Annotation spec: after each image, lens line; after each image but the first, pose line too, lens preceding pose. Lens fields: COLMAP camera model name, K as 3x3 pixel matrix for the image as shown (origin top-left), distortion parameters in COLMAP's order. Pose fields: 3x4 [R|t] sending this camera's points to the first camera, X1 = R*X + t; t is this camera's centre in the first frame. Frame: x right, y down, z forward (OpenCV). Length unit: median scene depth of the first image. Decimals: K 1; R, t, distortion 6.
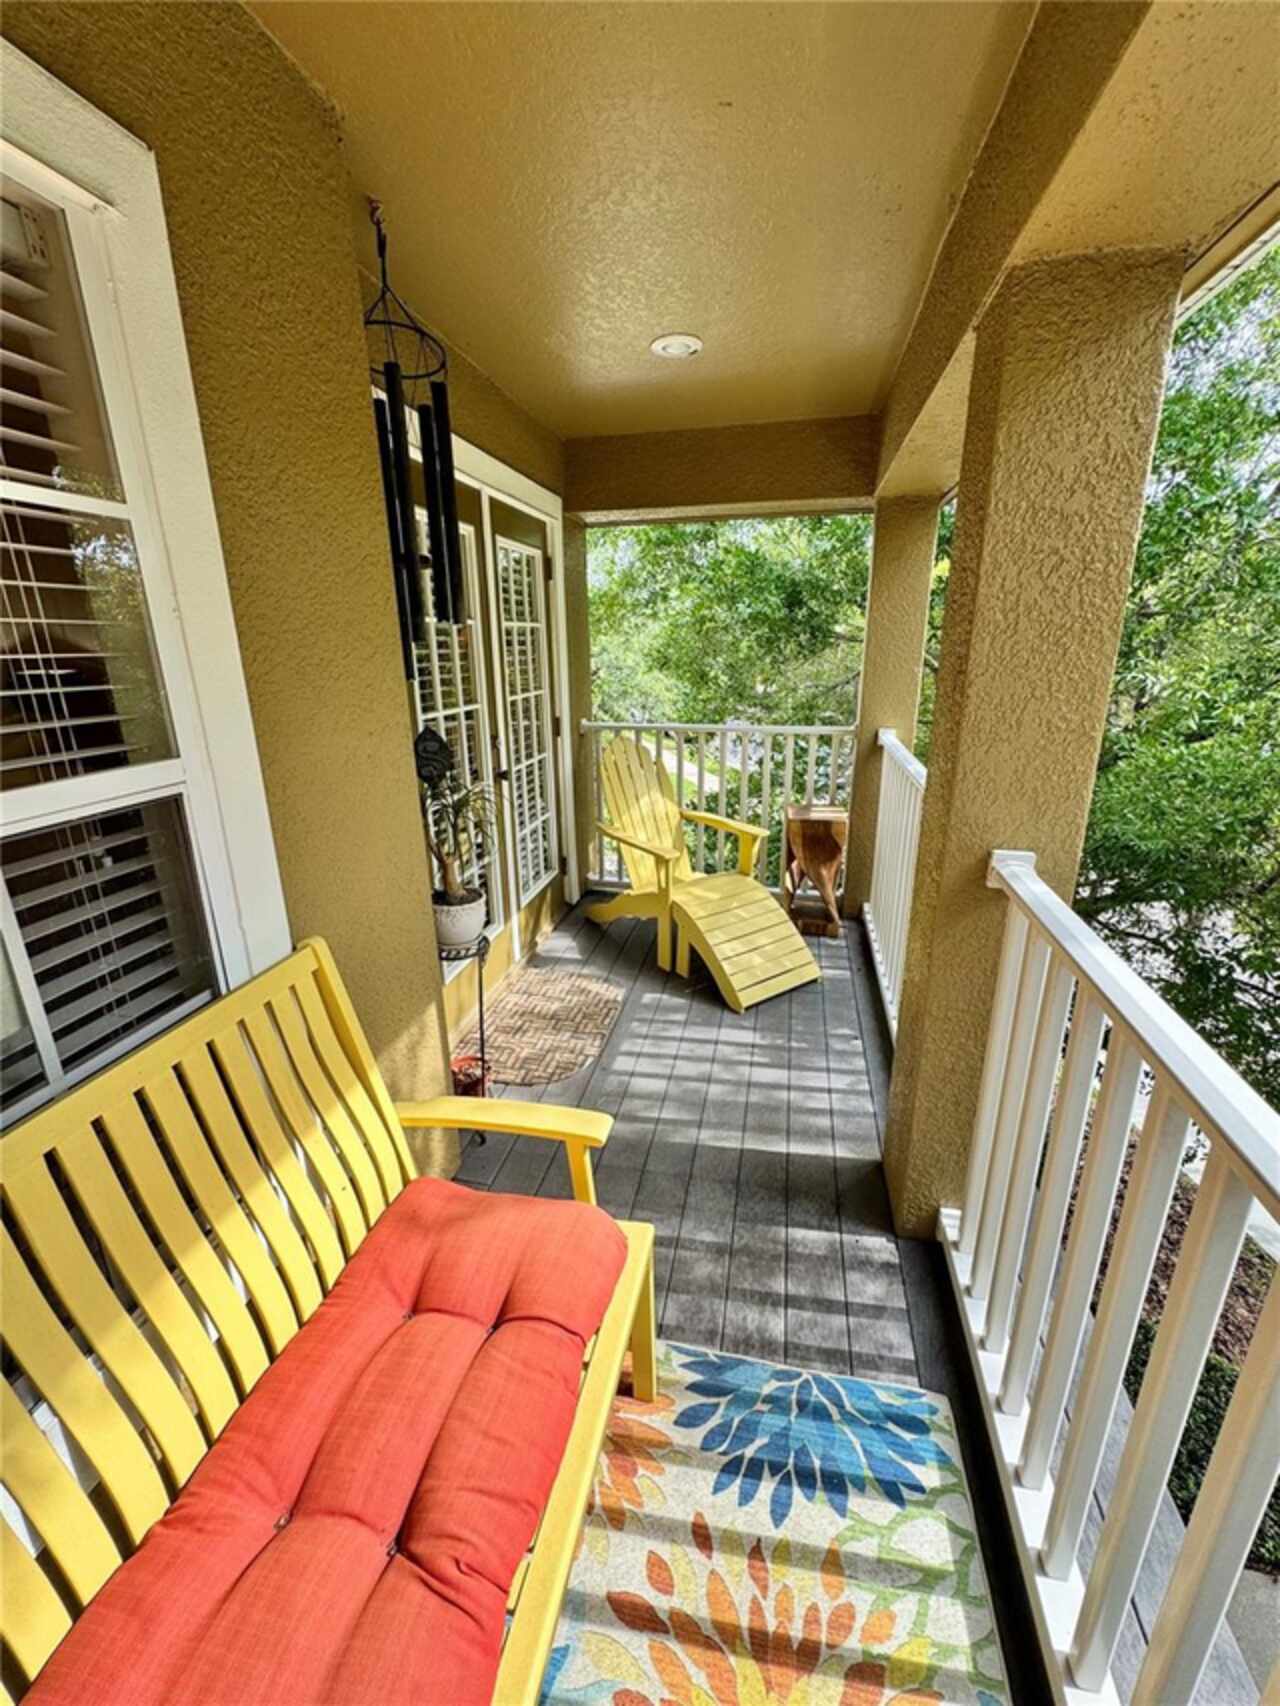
lens RADIAL K [[683.4, 0, 641.0], [0, 683.4, 852.0], [0, 0, 1]] dist [-0.003897, -0.000363]
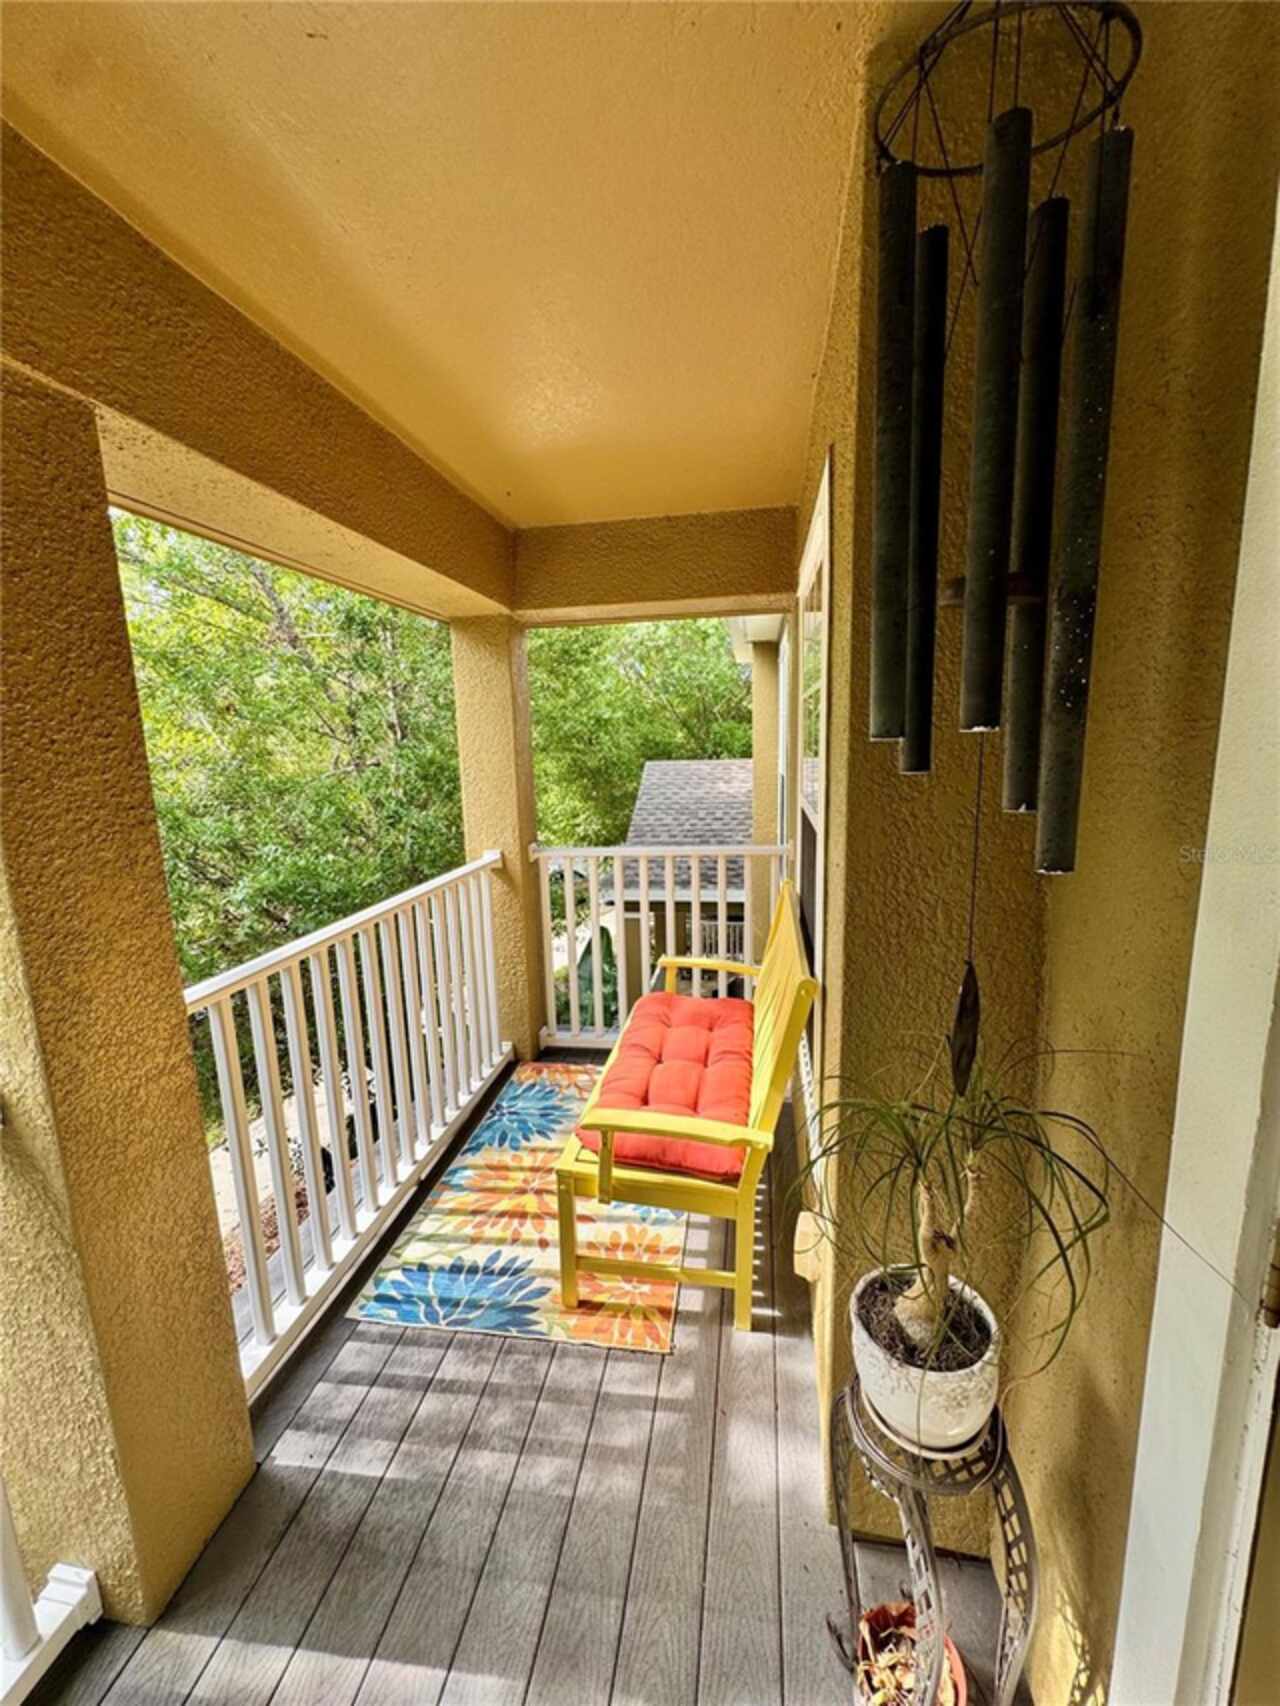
lens RADIAL K [[683.4, 0, 641.0], [0, 683.4, 852.0], [0, 0, 1]] dist [-0.003897, -0.000363]
pose [[-0.997712, 0.053063, -0.041895, -0.133493], [0.029153, 0.896760, 0.441556, -0.641278], [0.061001, 0.439324, -0.896255, 1.999337]]
